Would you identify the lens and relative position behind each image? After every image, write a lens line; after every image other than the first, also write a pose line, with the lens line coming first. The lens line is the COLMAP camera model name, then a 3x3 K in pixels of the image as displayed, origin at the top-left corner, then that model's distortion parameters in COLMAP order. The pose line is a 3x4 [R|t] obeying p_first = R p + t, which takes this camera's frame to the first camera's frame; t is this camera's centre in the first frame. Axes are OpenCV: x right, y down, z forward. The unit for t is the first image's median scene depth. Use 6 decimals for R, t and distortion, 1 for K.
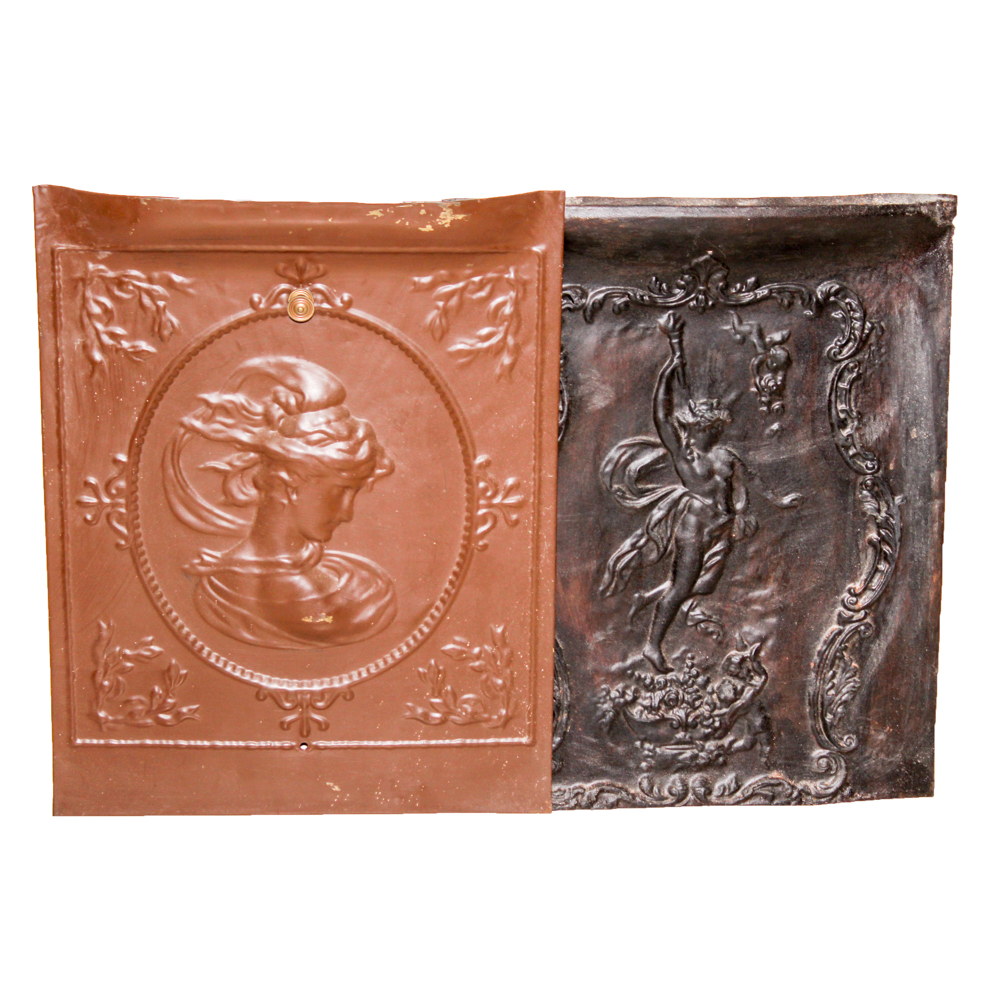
lens RADIAL K [[1855.3, 0, 496.6], [0, 1855.3, 500.3], [0, 0, 1]] dist [-0.017468, 0.000000]
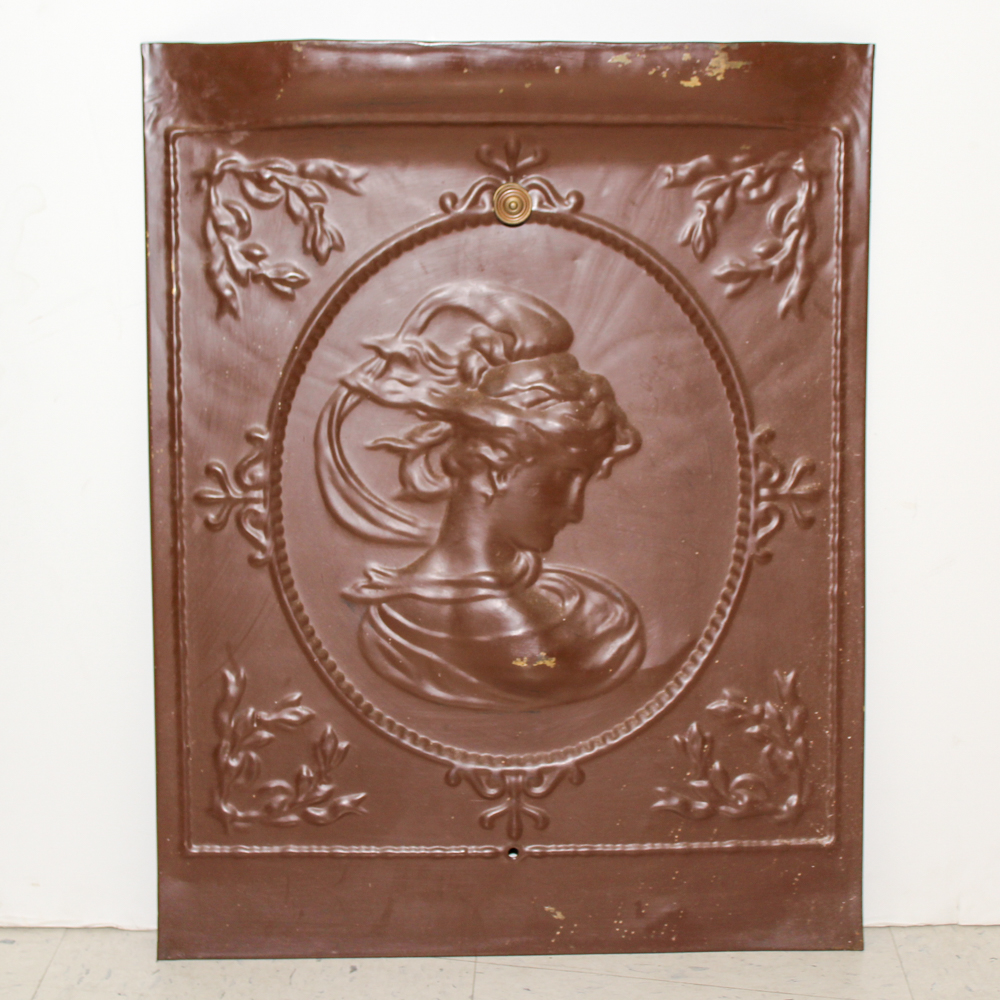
lens RADIAL K [[1641.1, 0, 503.0], [0, 1641.1, 501.2], [0, 0, 1]] dist [-0.054525, 0.000000]
pose [[0.999135, -0.022776, -0.034788, -0.085303], [0.016986, 0.987214, -0.158495, 0.101812], [0.037953, 0.157767, 0.986747, 0.378079]]
